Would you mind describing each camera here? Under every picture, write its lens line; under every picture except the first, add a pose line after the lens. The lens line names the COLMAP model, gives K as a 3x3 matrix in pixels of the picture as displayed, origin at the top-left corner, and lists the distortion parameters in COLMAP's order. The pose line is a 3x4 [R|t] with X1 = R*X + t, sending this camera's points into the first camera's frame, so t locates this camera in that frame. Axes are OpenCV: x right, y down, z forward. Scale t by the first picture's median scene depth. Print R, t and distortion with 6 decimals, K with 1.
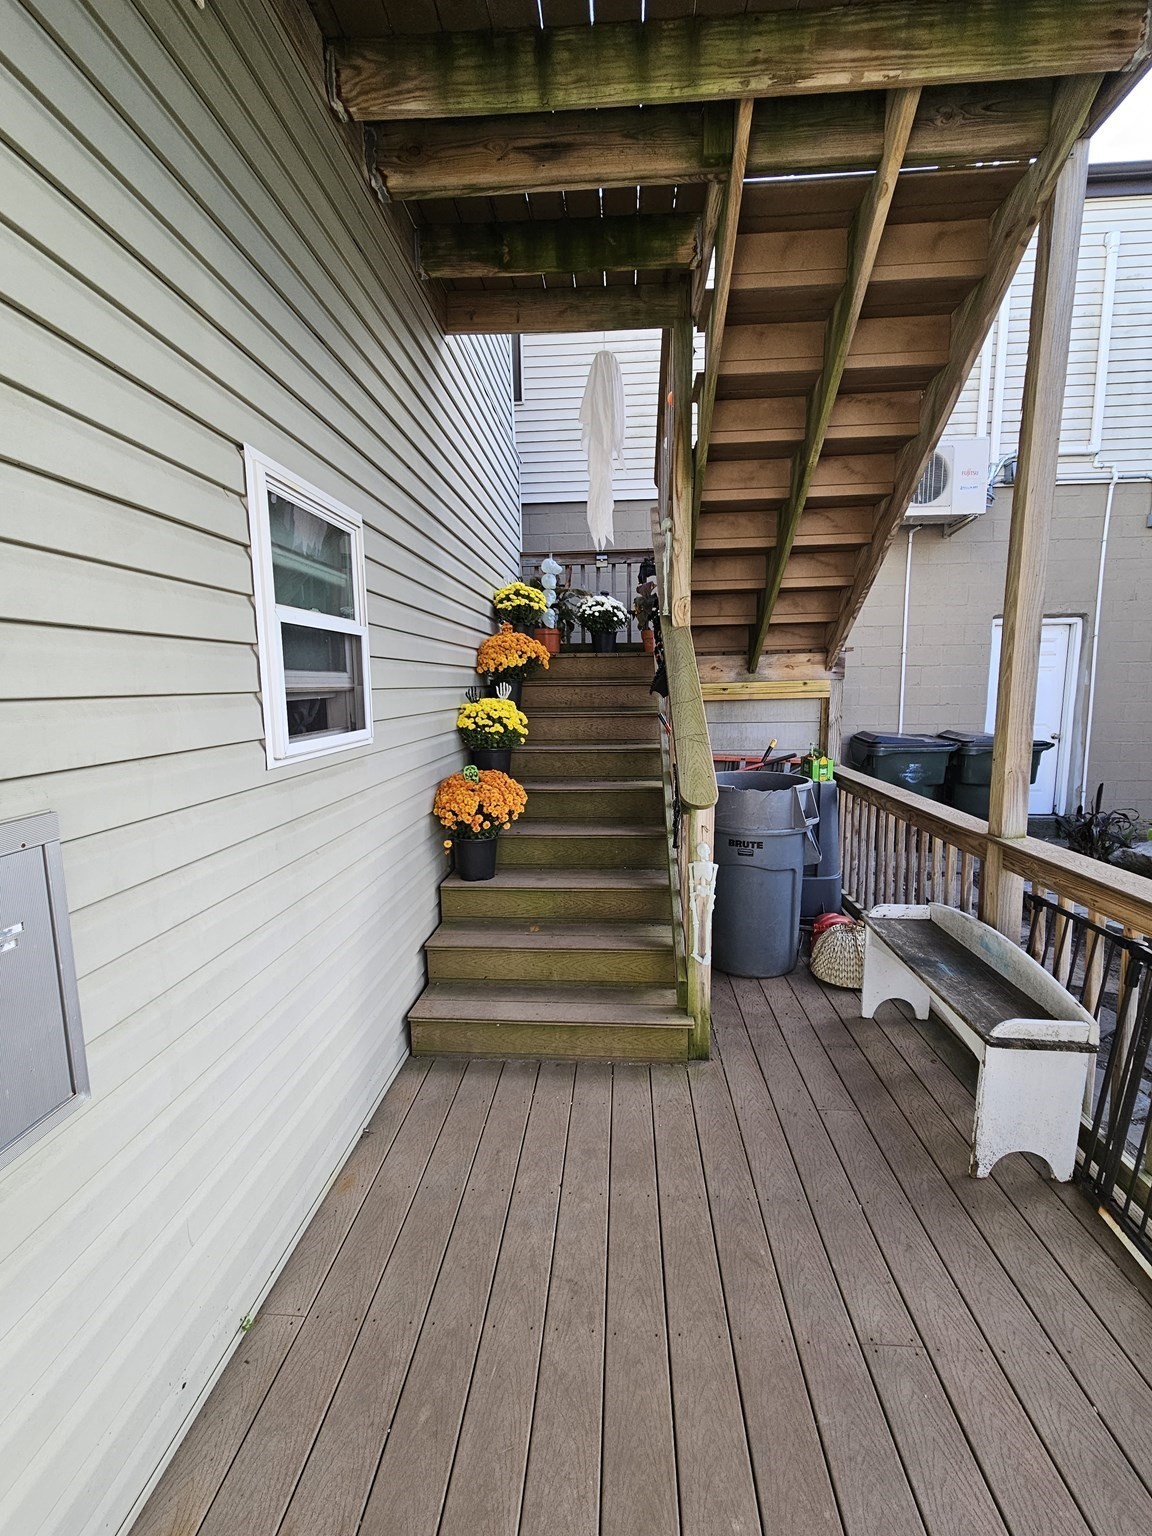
lens RADIAL K [[634.5, 0, 577.2], [0, 634.5, 768.9], [0, 0, 1]] dist [-0.002356, 0.001646]
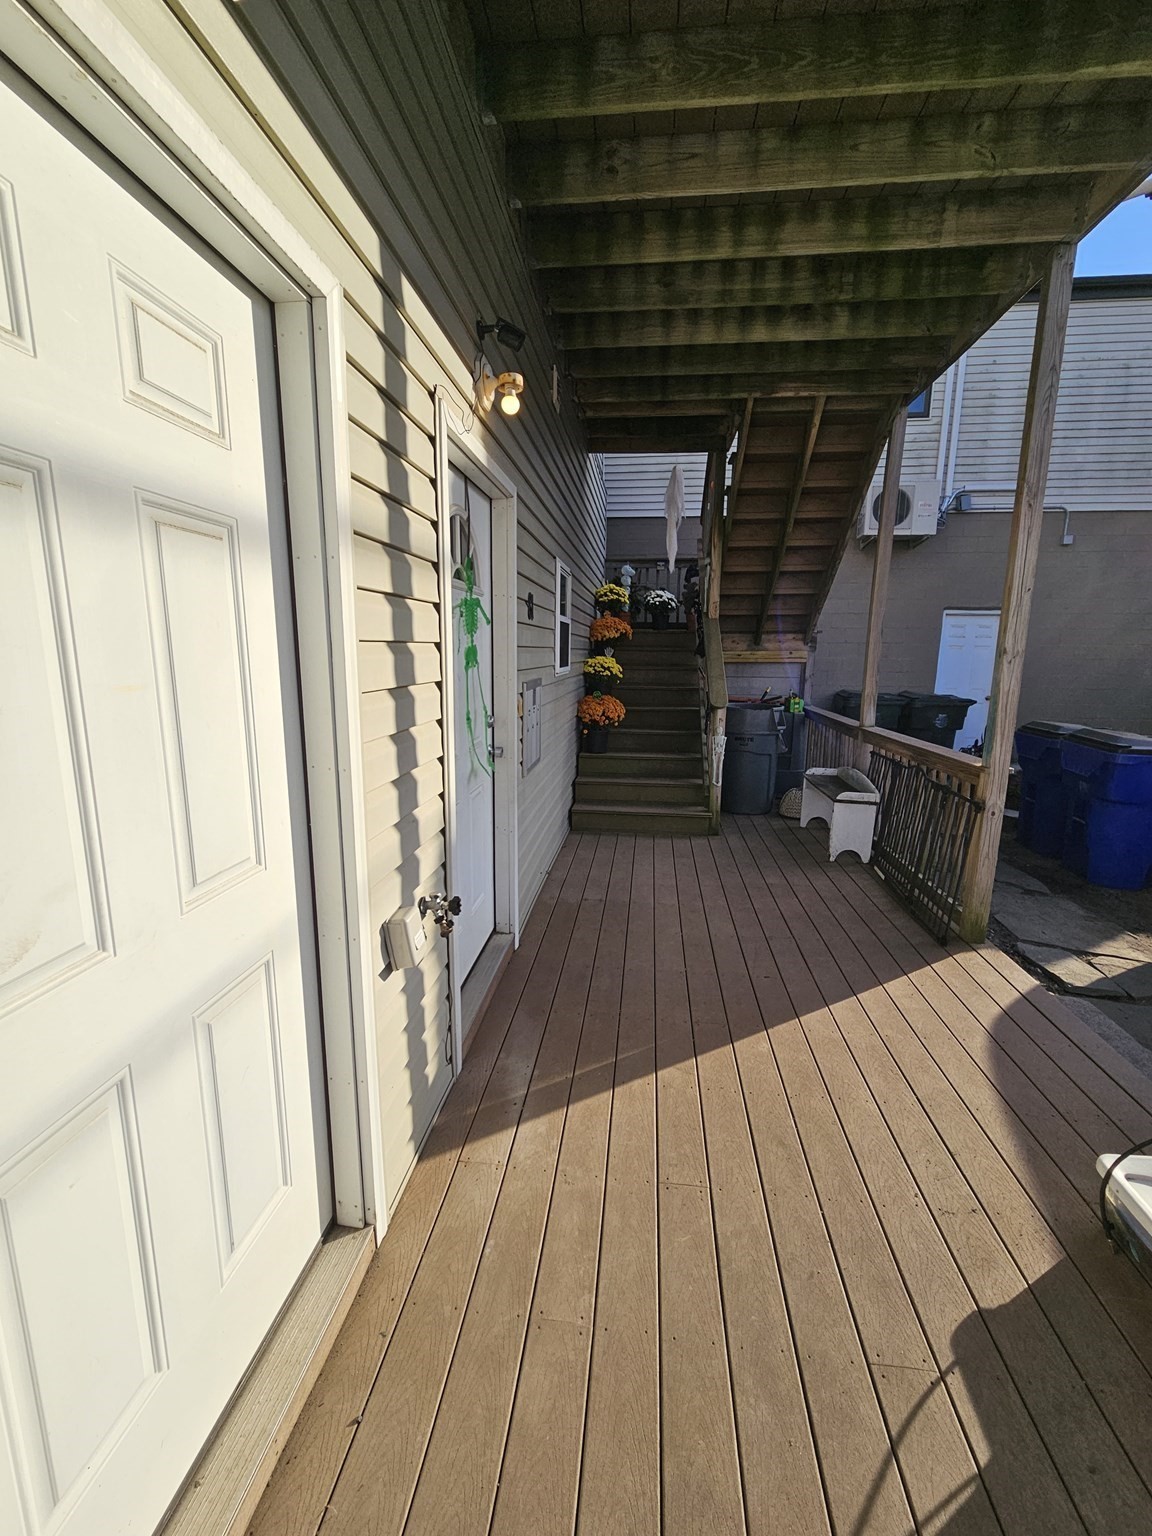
lens RADIAL K [[634.5, 0, 580.1], [0, 634.5, 765.1], [0, 0, 1]] dist [-0.002356, 0.001646]
pose [[0.998871, 0.031944, -0.035147, -0.124730], [-0.030400, 0.998585, 0.043624, 0.113365], [0.036491, -0.042506, 0.998430, -0.752294]]
